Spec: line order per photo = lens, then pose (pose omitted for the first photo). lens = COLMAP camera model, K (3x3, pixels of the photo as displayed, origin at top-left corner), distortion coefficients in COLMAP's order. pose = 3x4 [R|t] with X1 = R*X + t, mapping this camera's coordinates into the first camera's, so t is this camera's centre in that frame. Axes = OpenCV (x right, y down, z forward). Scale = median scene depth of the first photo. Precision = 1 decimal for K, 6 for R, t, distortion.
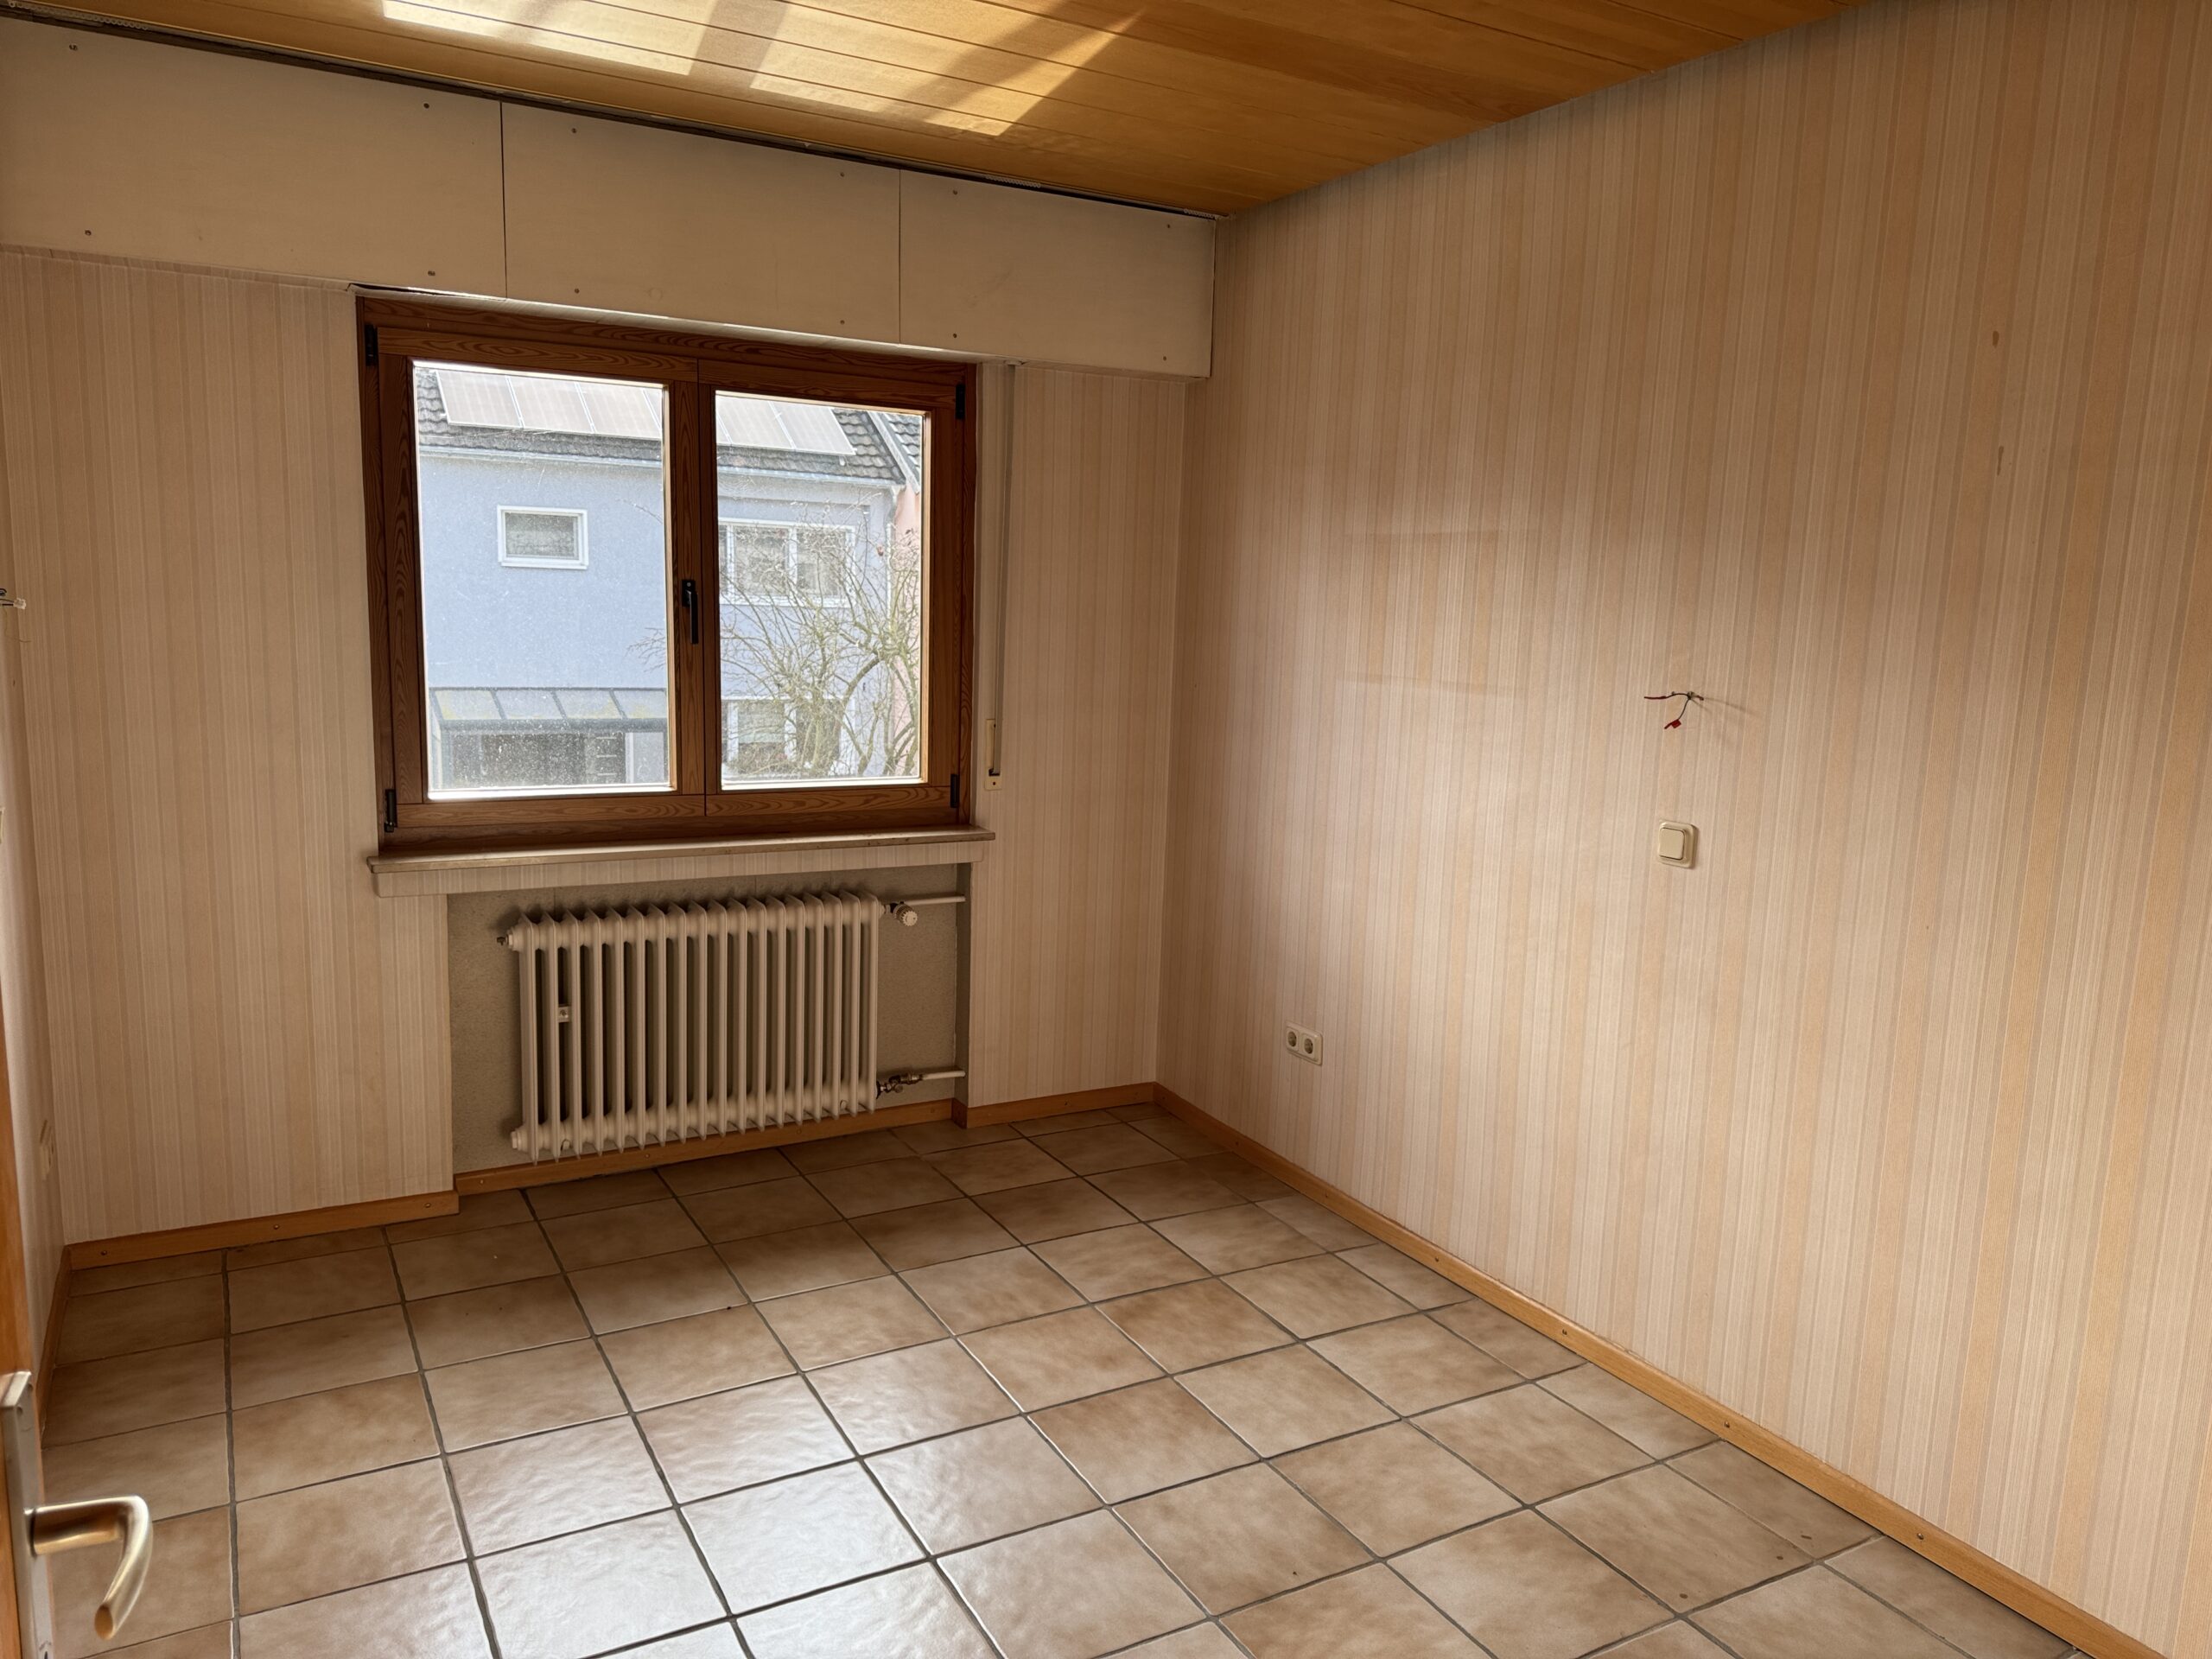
lens RADIAL K [[1577.0, 0, 1106.0], [0, 1577.0, 829.5], [0, 0, 1]] dist [-0.004078, -0.001285]
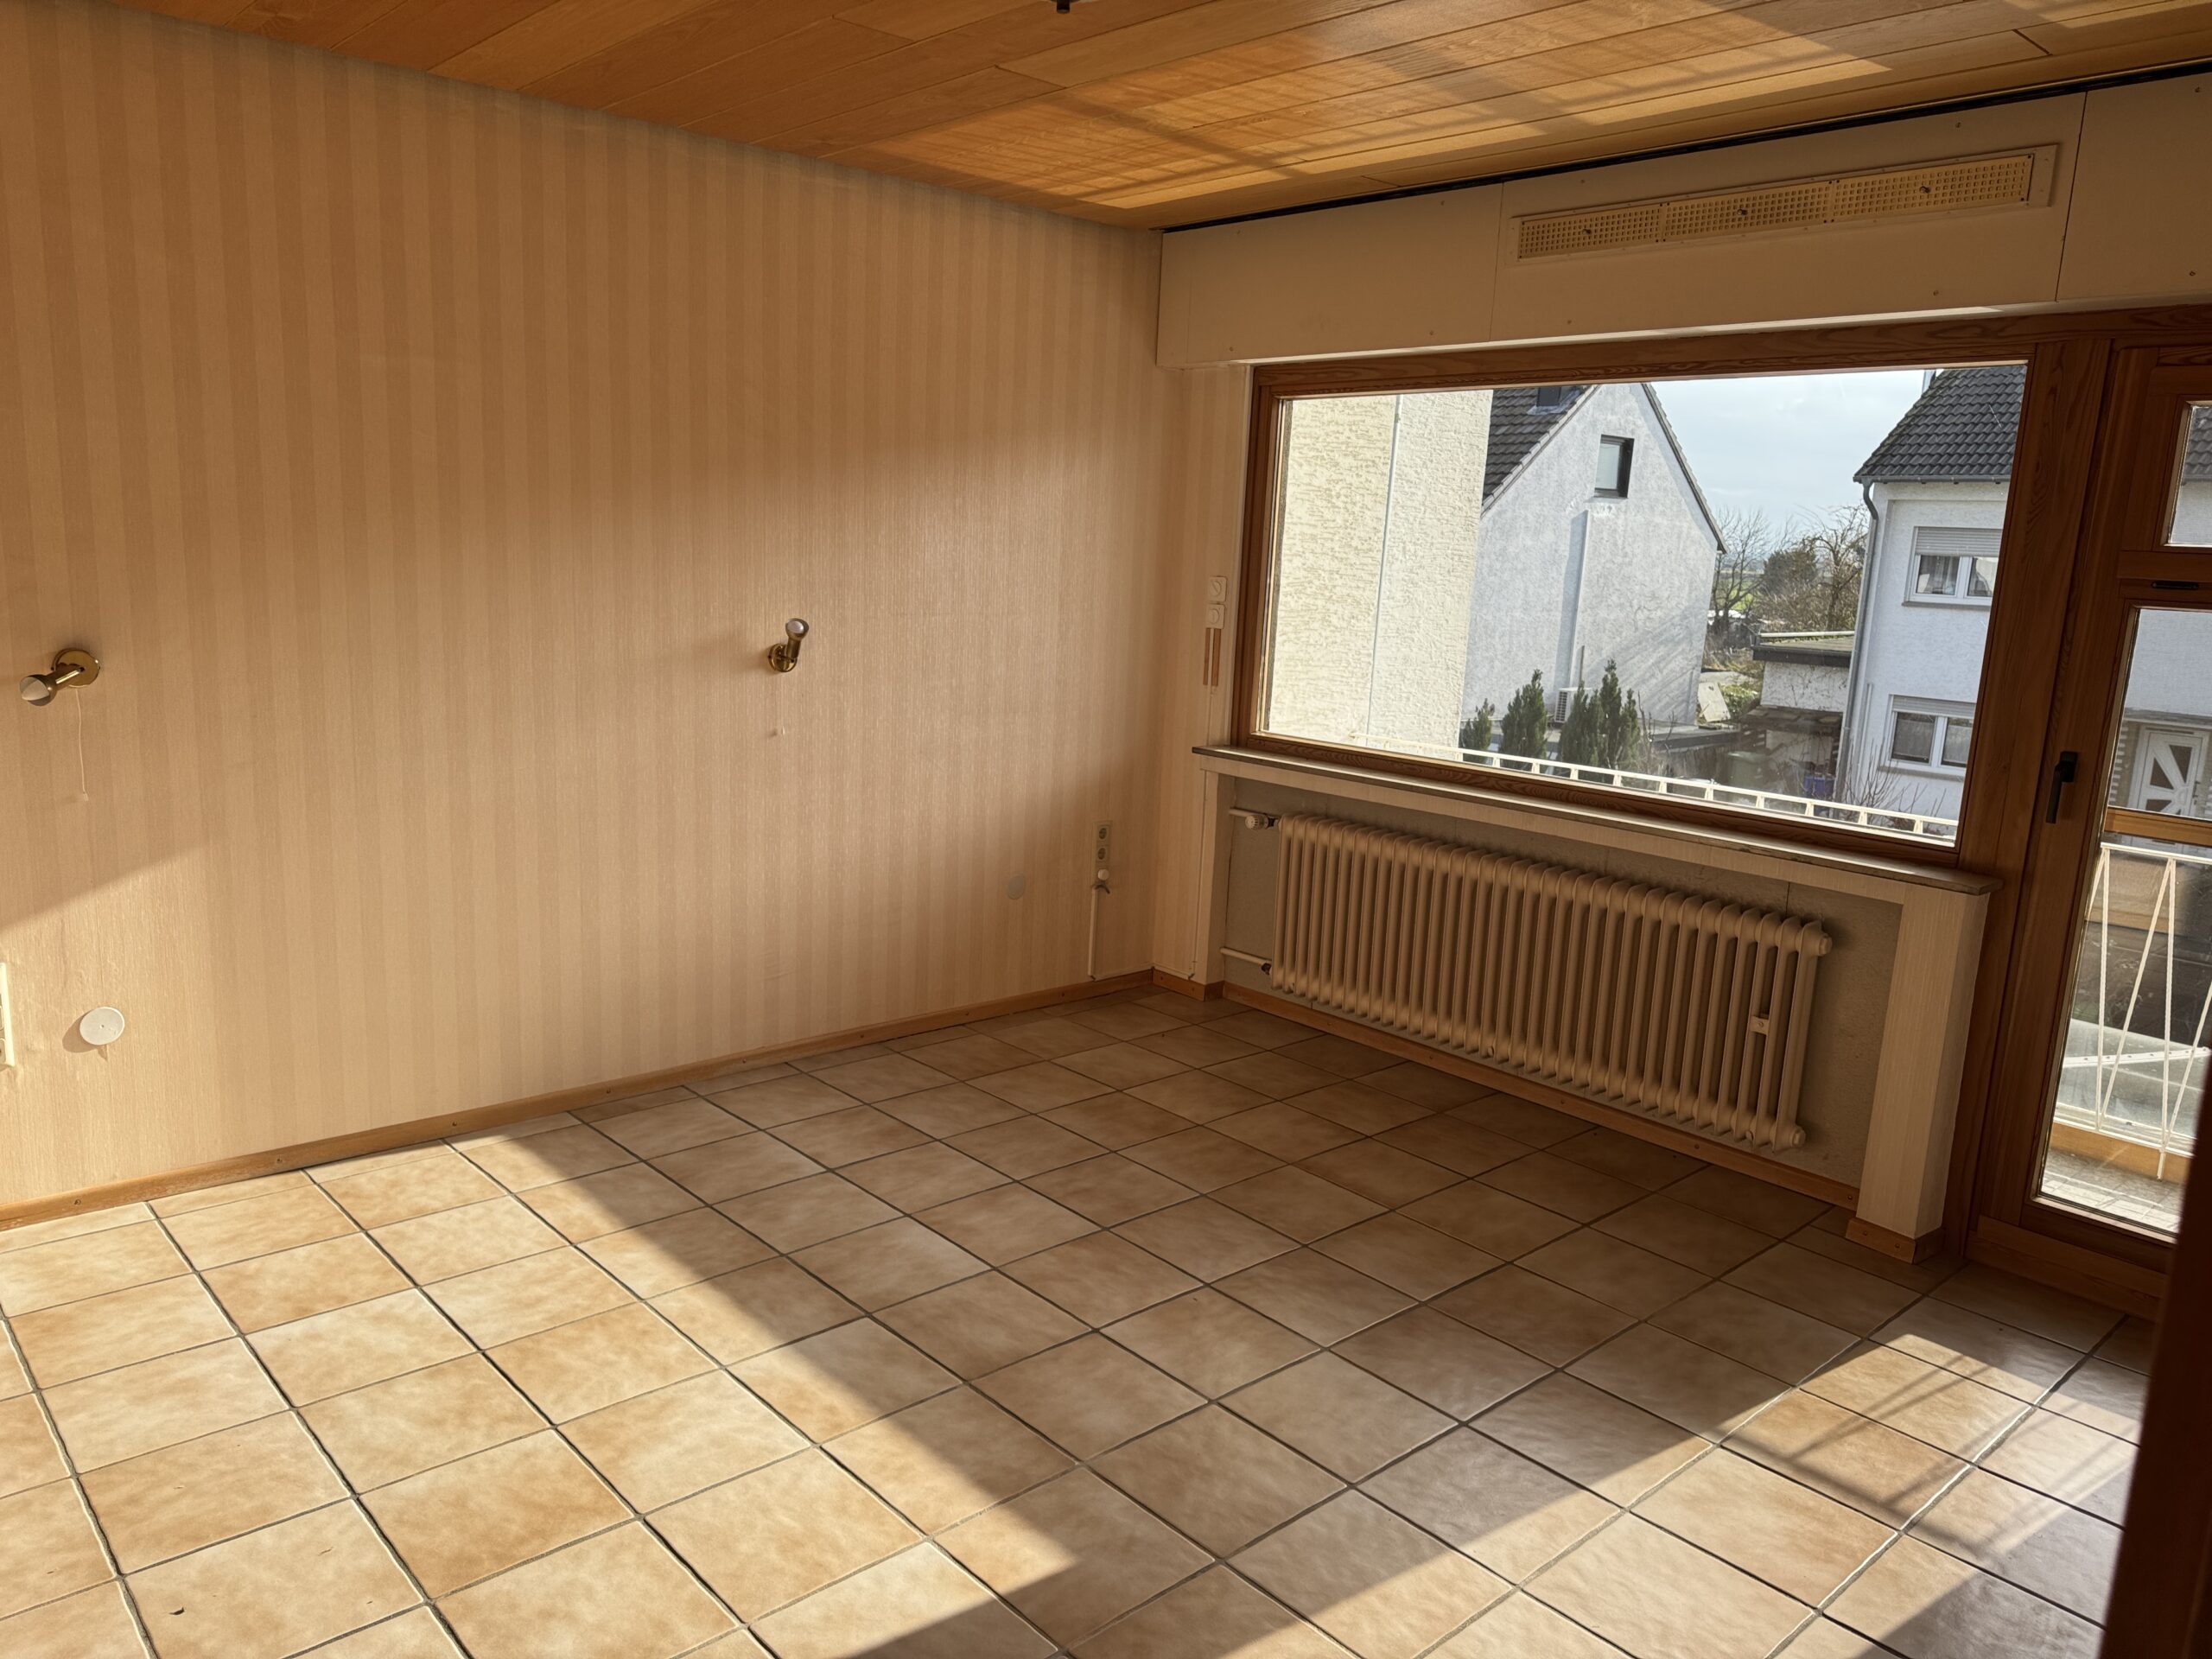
lens RADIAL K [[1577.0, 0, 1106.0], [0, 1577.0, 829.5], [0, 0, 1]] dist [-0.004078, -0.001285]
pose [[0.217868, 0.170148, -0.961032, 0.888270], [-0.200594, 0.971470, 0.126521, -0.067746], [0.955142, 0.165212, 0.245783, 0.516770]]
